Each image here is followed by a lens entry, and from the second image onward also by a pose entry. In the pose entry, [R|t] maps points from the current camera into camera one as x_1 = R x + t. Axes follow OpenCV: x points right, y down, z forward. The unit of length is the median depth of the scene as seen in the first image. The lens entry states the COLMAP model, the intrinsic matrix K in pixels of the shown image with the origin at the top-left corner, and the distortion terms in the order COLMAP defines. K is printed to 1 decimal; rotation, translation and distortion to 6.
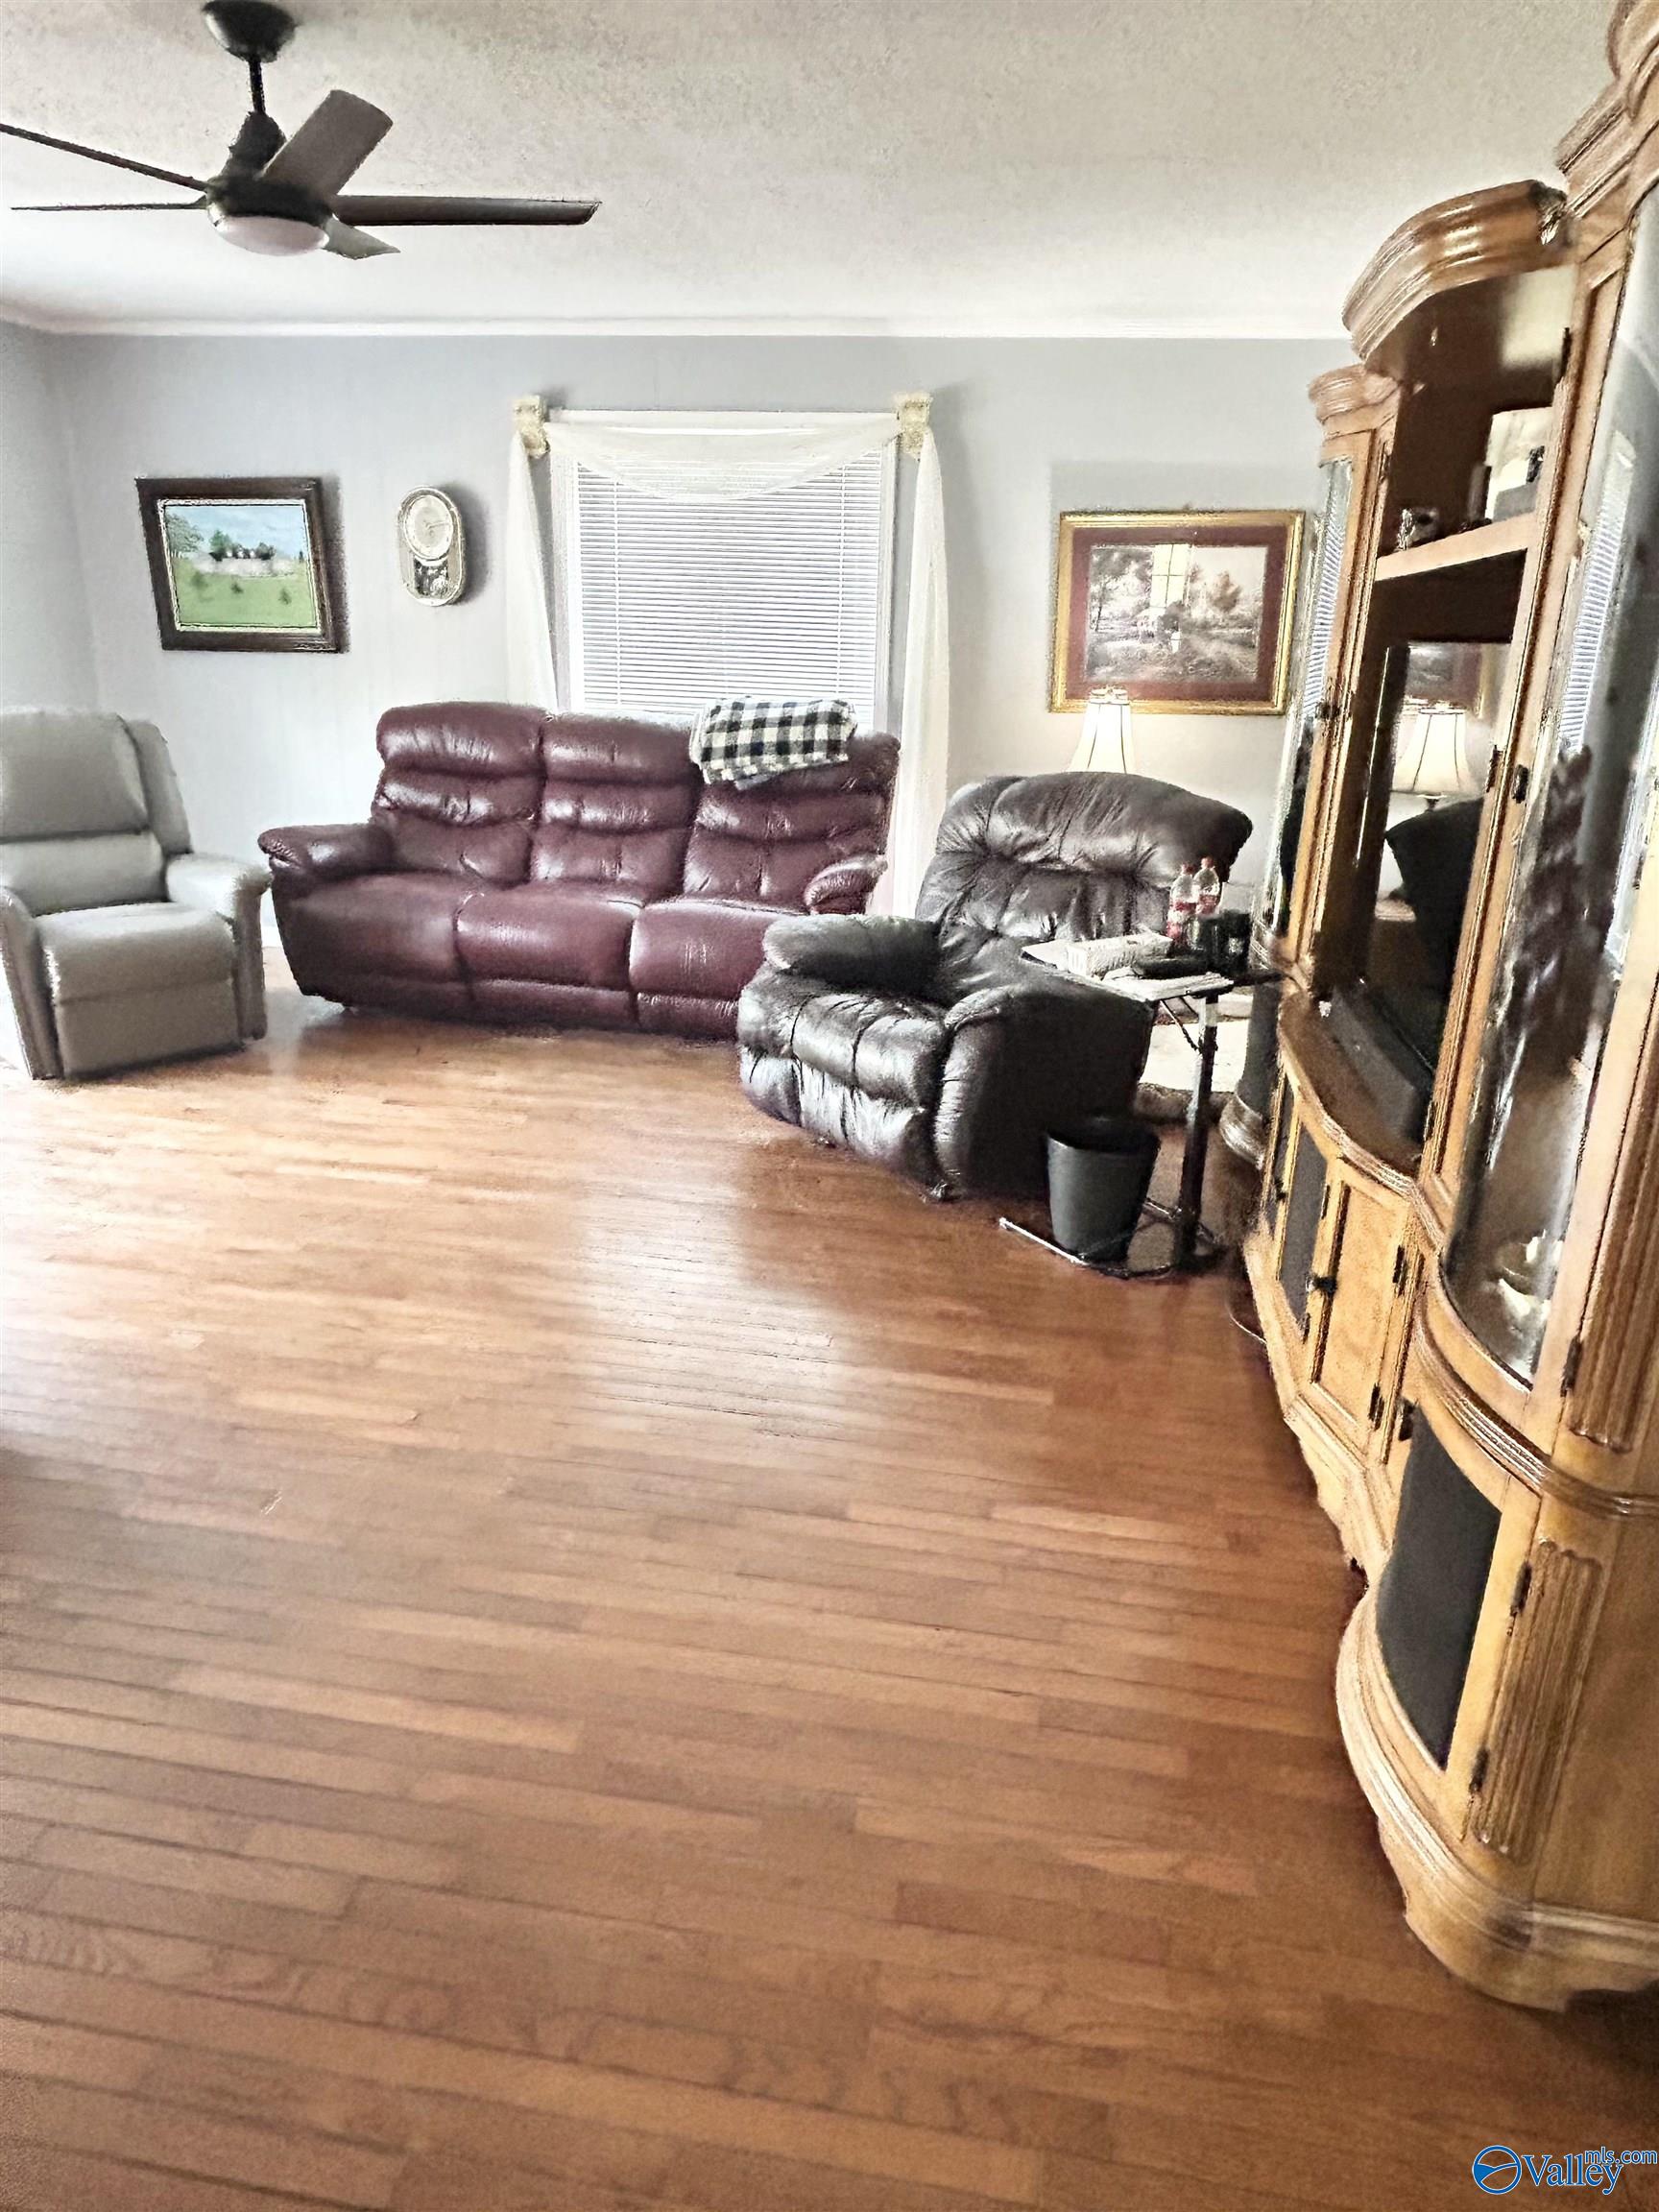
lens RADIAL K [[1422.3, 0, 833.4], [0, 1422.3, 1110.8], [0, 0, 1]] dist [0.003112, -0.001366]
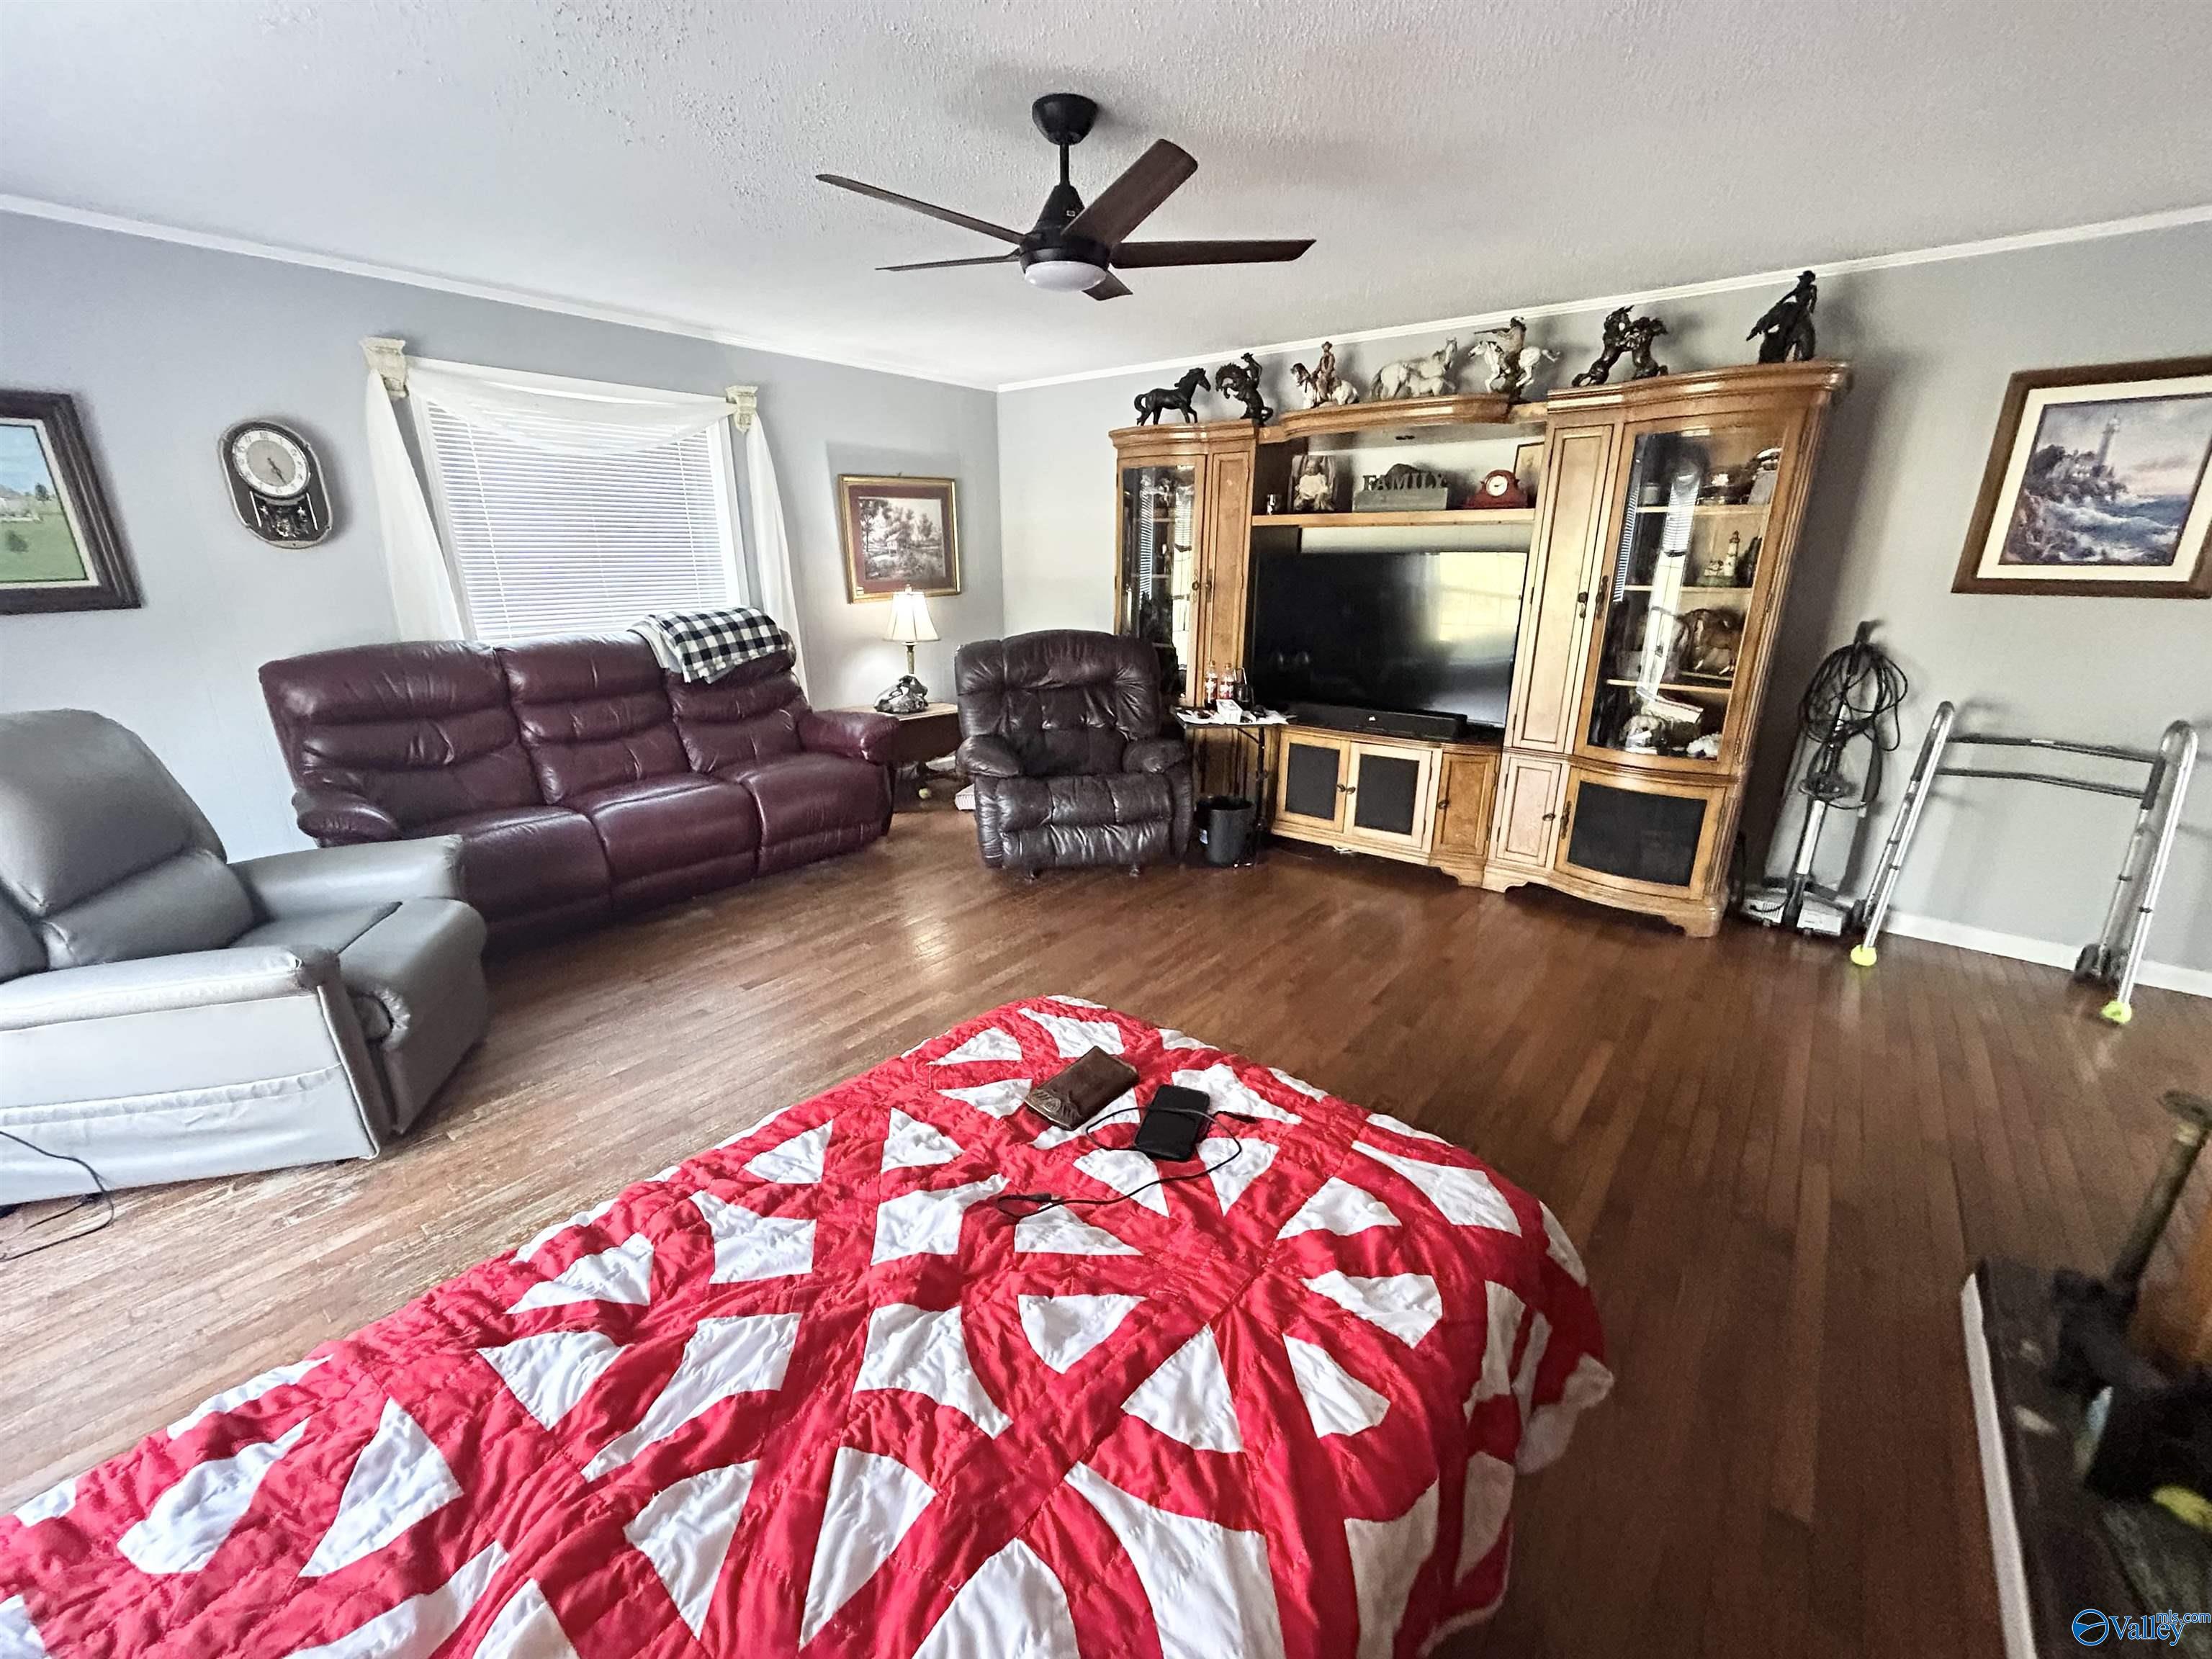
lens RADIAL K [[890.6, 0, 1104.9], [0, 890.6, 831.1], [0, 0, 1]] dist [-0.002020, 0.001843]
pose [[0.481624, -0.294991, 0.825238, -0.607497], [0.301670, 0.939905, 0.159919, -0.125655], [-0.822820, 0.171929, 0.541671, 0.308783]]
